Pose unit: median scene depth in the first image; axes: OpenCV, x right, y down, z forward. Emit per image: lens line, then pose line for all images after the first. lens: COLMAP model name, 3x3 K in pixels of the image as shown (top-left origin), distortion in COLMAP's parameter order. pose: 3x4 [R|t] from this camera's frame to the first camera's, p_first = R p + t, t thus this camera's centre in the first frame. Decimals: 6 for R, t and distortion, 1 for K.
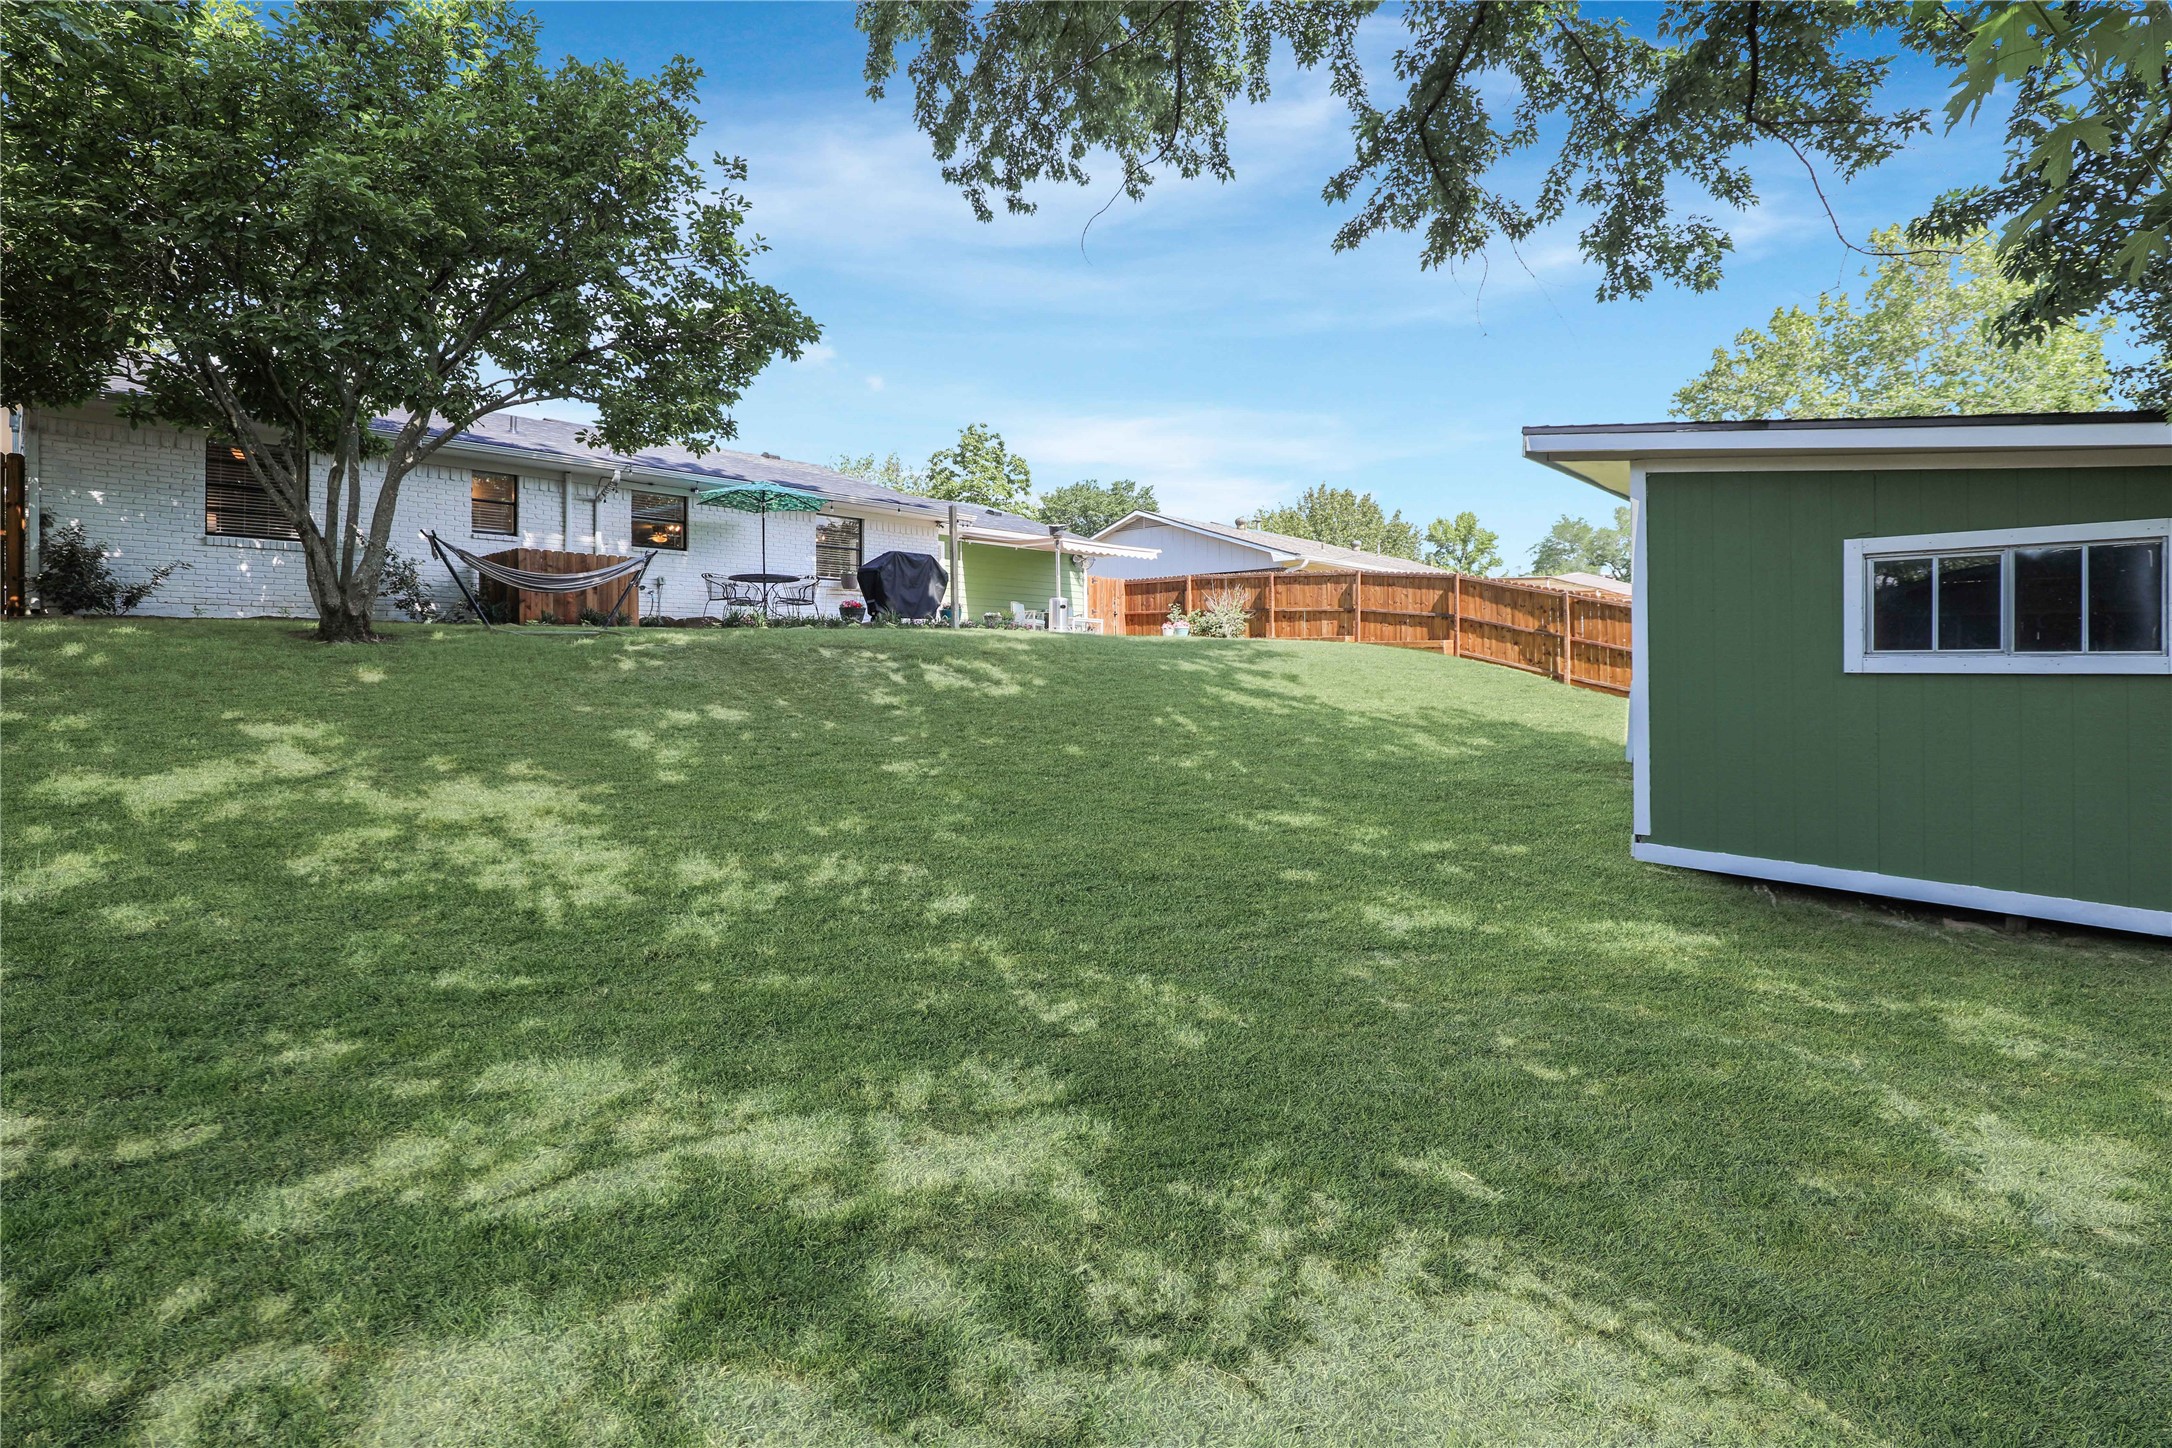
lens RADIAL K [[1016.4, 0, 1098.8], [0, 1016.4, 727.2], [0, 0, 1]] dist [-0.038016, 0.007914]
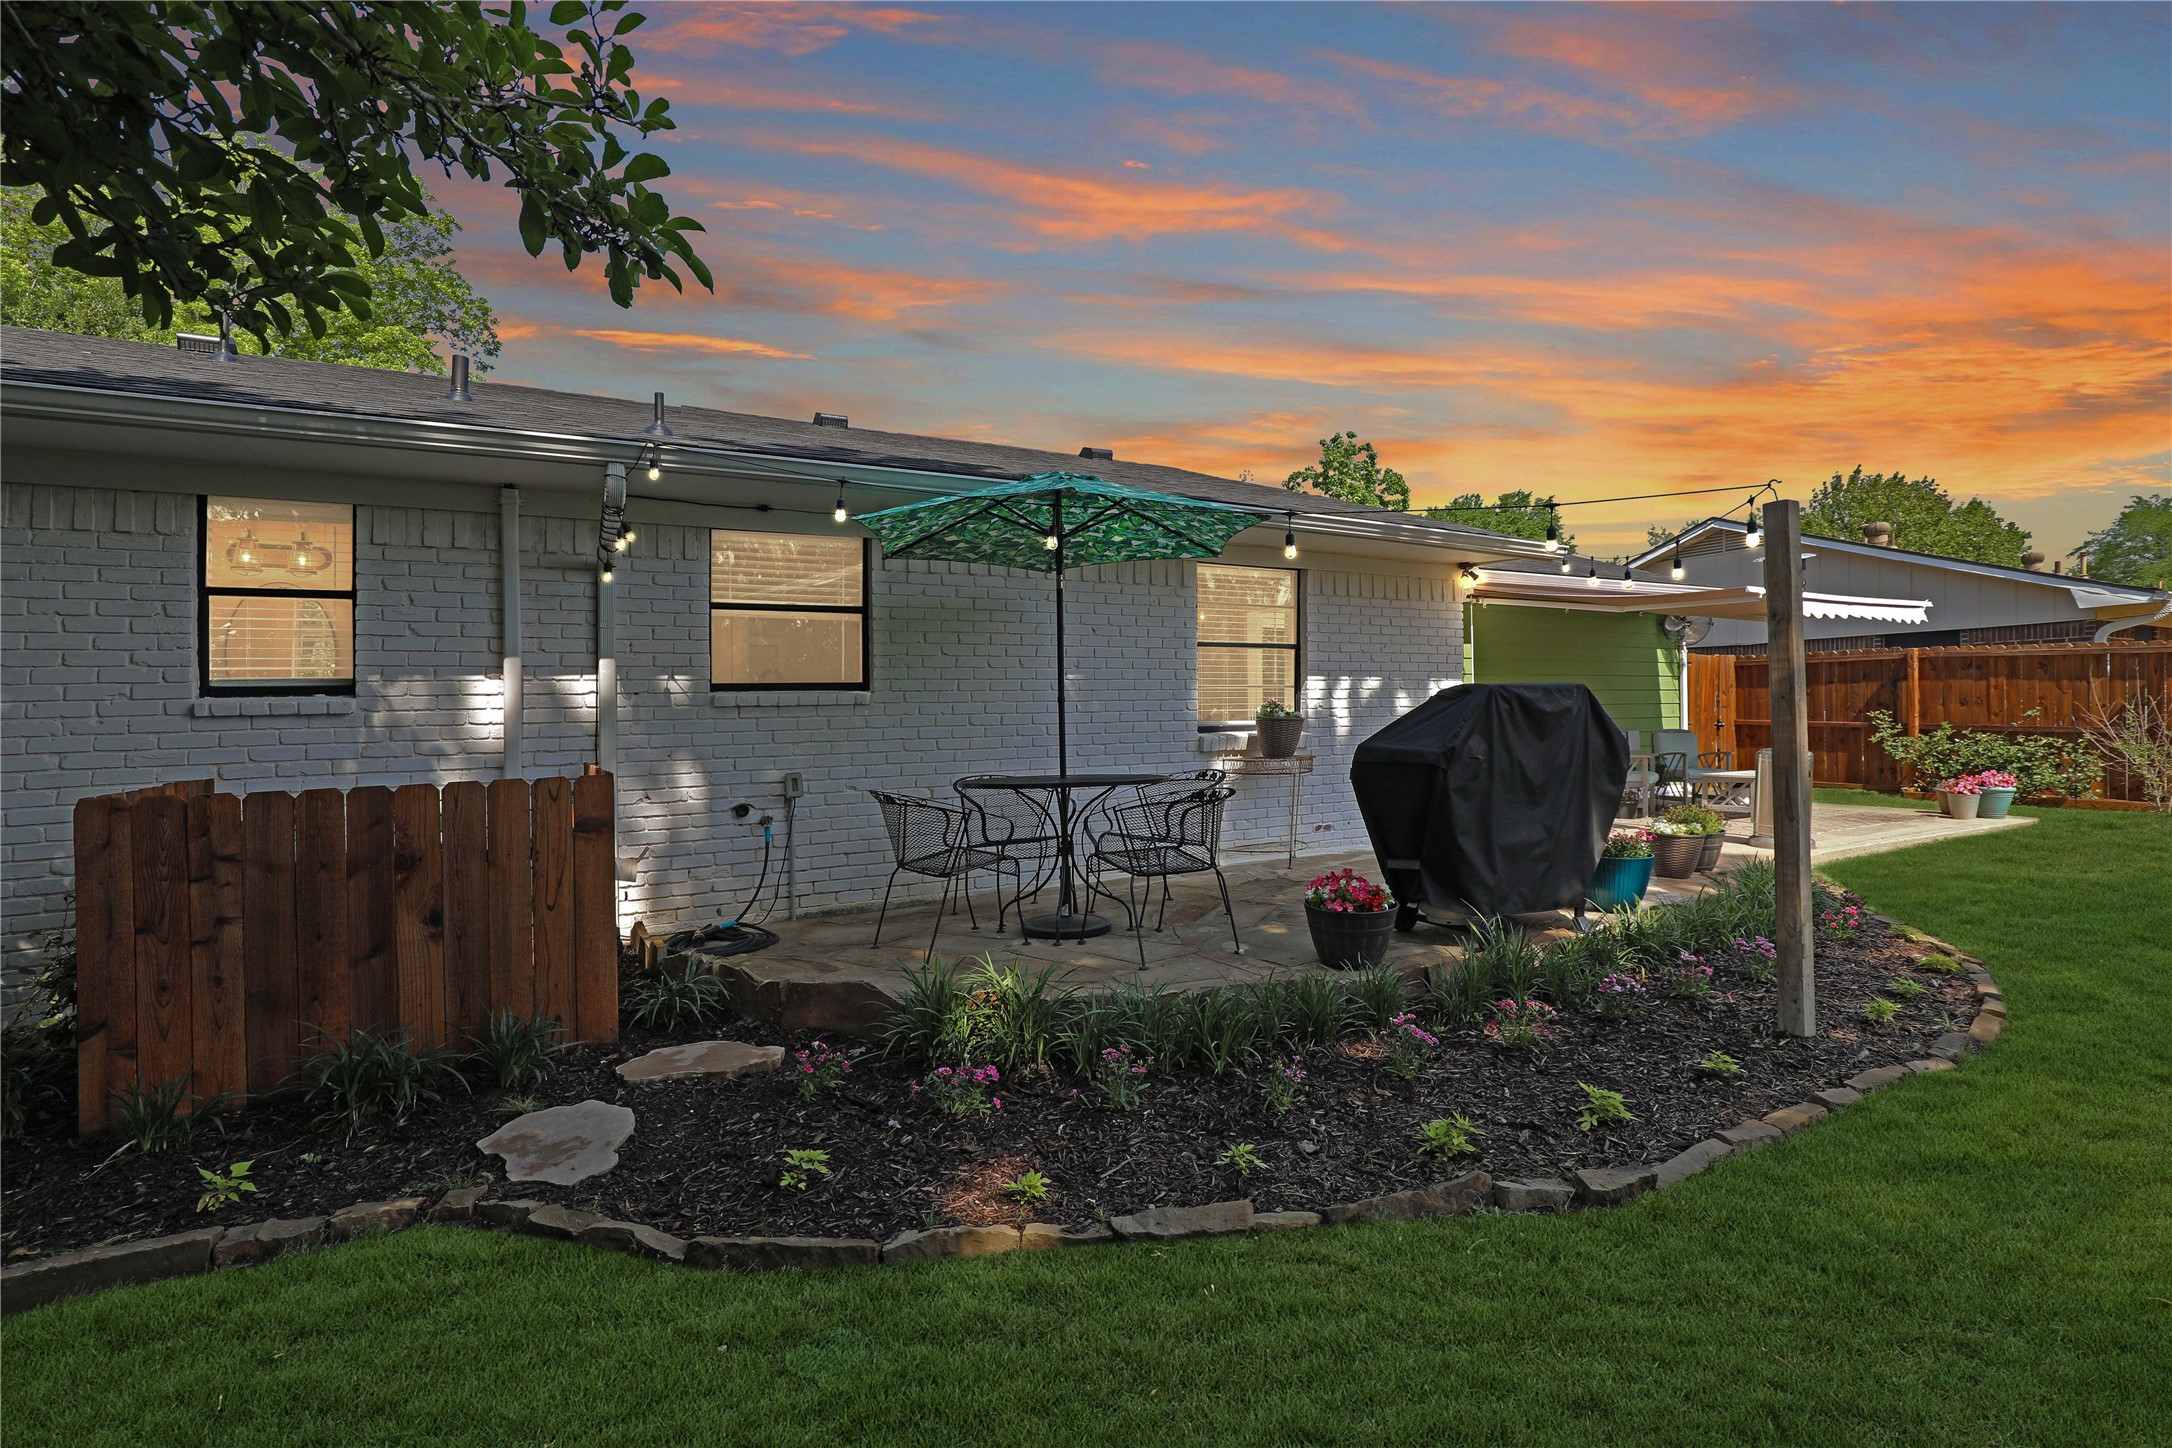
lens RADIAL K [[1016.4, 0, 1098.8], [0, 1016.4, 727.2], [0, 0, 1]] dist [-0.038016, 0.007914]
pose [[0.951985, -0.010693, -0.305959, -0.062659], [-0.000003, 0.999390, -0.034937, -0.042811], [0.306145, 0.033260, 0.951404, 0.197205]]
